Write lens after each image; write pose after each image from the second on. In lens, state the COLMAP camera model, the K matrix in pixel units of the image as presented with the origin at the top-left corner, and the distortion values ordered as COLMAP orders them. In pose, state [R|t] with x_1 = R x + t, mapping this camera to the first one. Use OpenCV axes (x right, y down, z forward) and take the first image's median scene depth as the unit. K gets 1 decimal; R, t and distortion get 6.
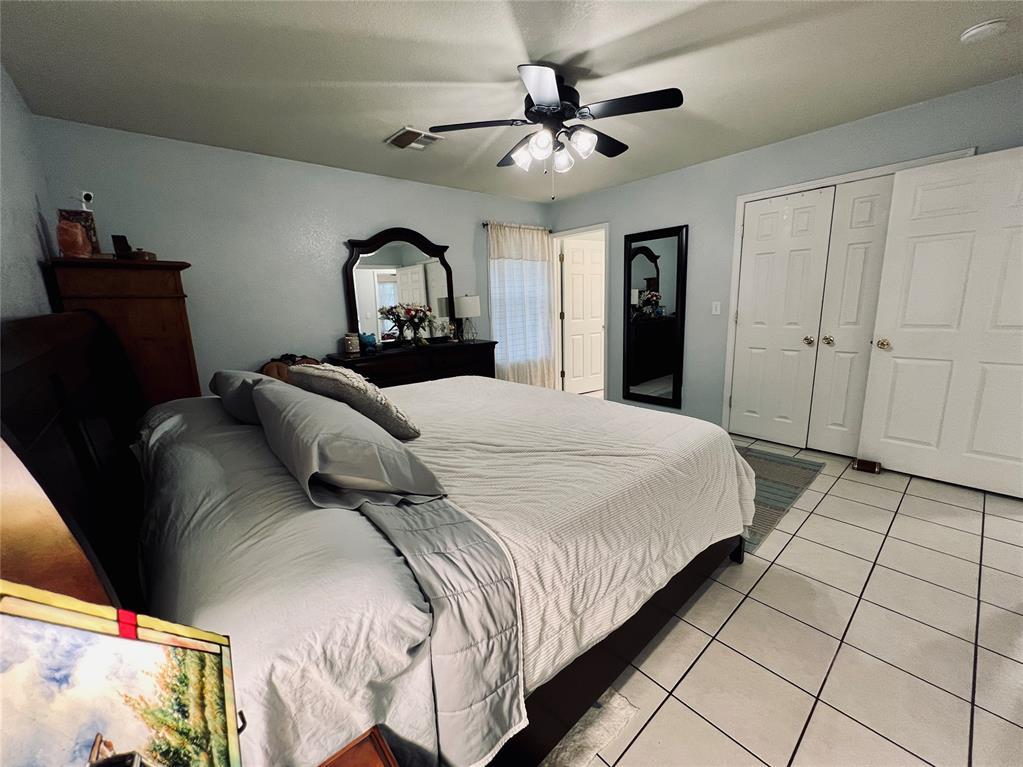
lens RADIAL K [[408.4, 0, 509.8], [0, 408.4, 382.7], [0, 0, 1]] dist [-0.000446, 0.000128]
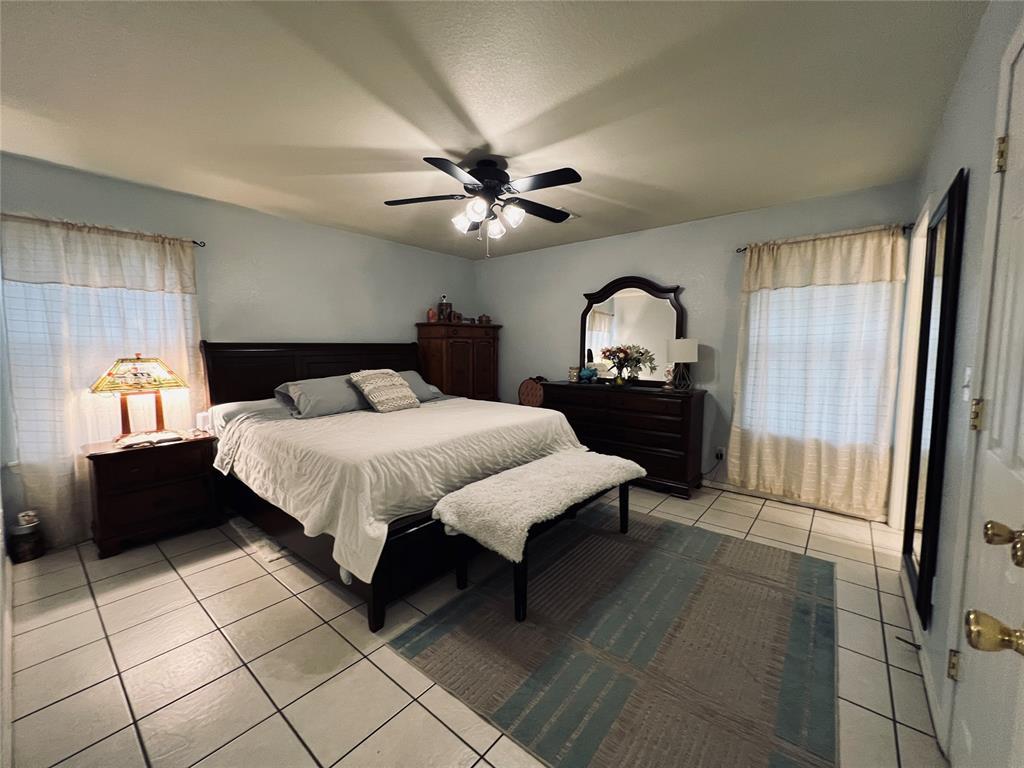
lens RADIAL K [[408.8, 0, 510.3], [0, 408.8, 383.2], [0, 0, 1]] dist [-0.000446, 0.000128]
pose [[0.155543, 0.122064, -0.980259, 0.704588], [-0.206831, 0.974365, 0.088512, -0.120541], [0.965934, 0.188980, 0.176802, 0.502384]]
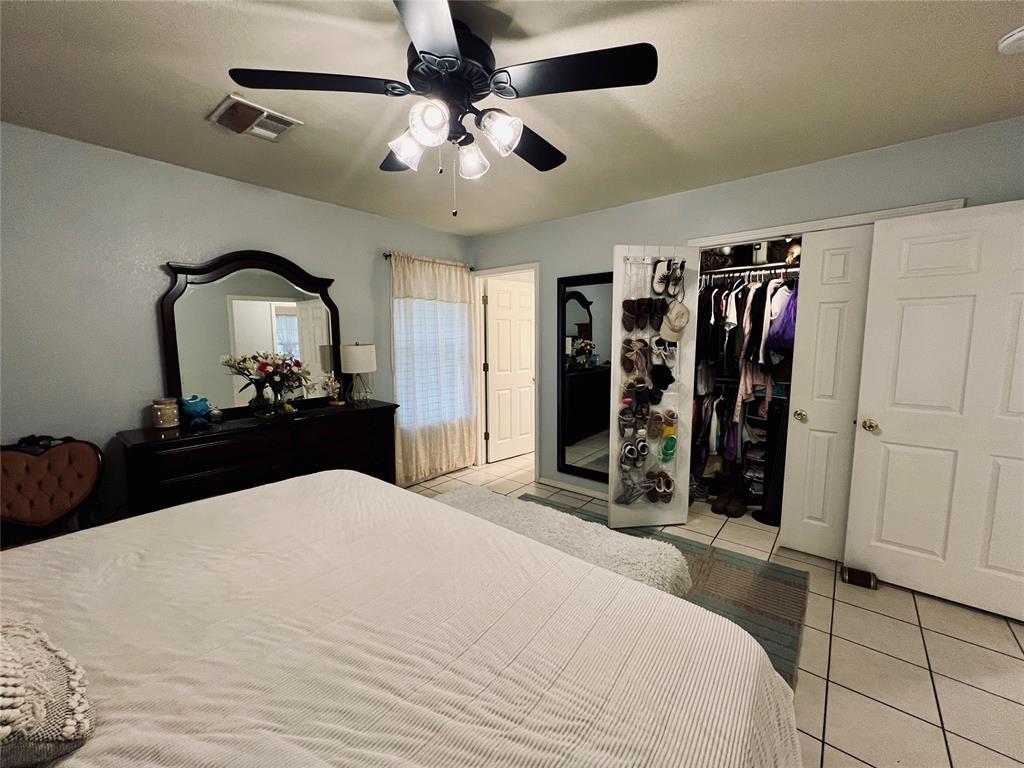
lens RADIAL K [[408.8, 0, 510.3], [0, 408.8, 383.2], [0, 0, 1]] dist [-0.000446, 0.000128]
pose [[0.985967, 0.011394, 0.166551, 0.048766], [0.002831, 0.996384, -0.084920, -0.076628], [-0.166917, 0.084199, 0.982369, 0.215134]]
